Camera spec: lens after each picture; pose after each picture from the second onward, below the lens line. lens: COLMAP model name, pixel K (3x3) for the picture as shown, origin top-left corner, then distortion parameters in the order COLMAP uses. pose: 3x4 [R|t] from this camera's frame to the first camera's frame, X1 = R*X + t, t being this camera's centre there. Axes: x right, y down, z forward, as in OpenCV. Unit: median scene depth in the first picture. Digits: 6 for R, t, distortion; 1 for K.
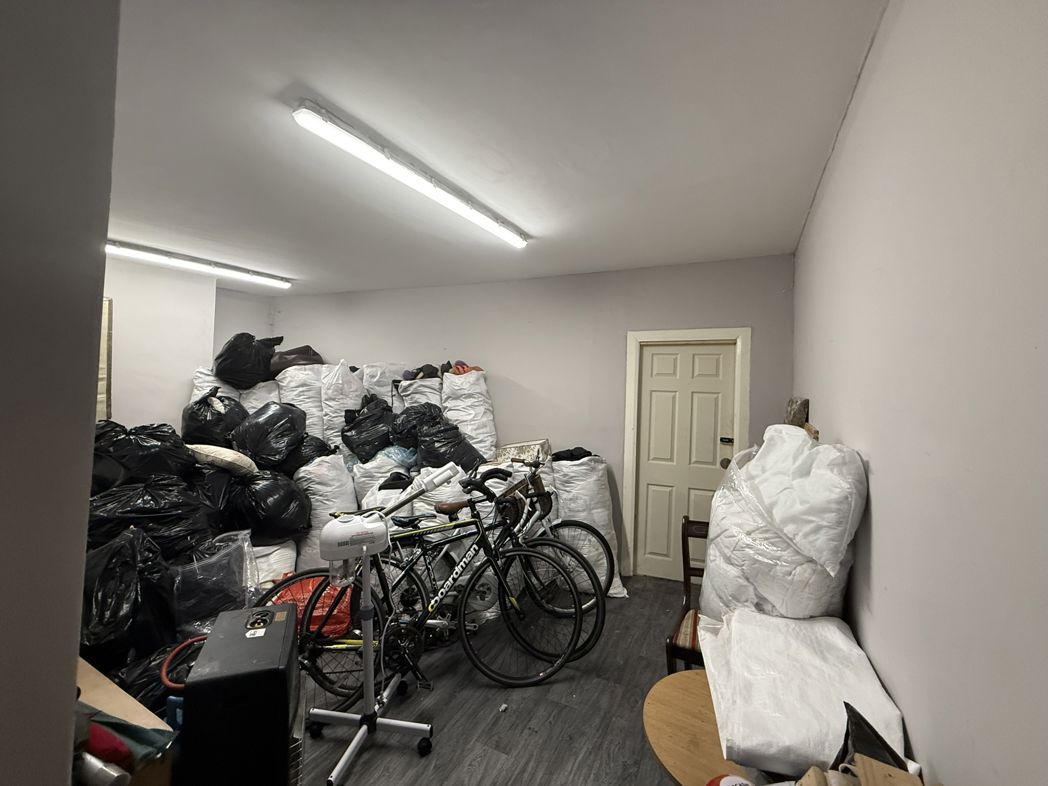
lens RADIAL K [[415.0, 0, 524.0], [0, 415.0, 393.0], [0, 0, 1]] dist [0.000016, 0.000008]
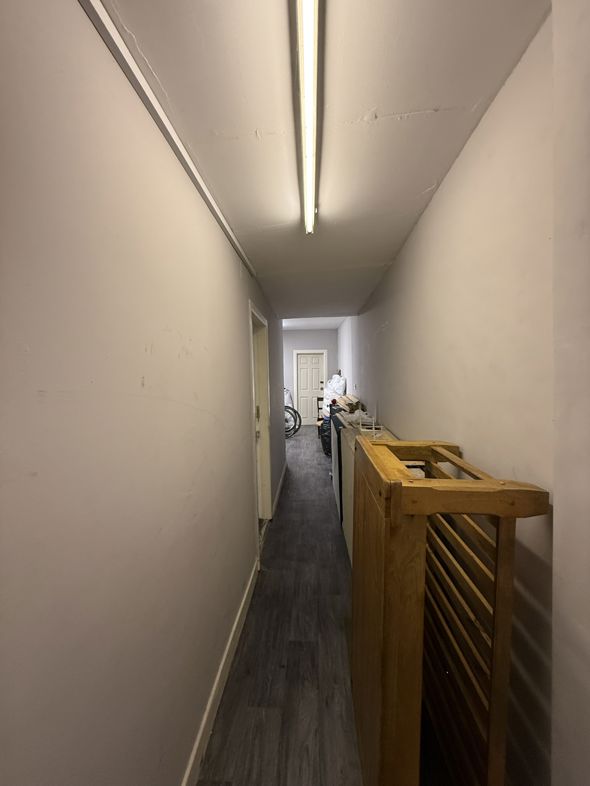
lens RADIAL K [[311.3, 0, 295.0], [0, 311.3, 393.0], [0, 0, 1]] dist [0.000016, 0.000008]
pose [[0.907706, -0.073271, 0.413161, -0.792775], [0.038355, 0.995002, 0.092190, -0.041770], [-0.417851, -0.067835, 0.905980, -1.259800]]
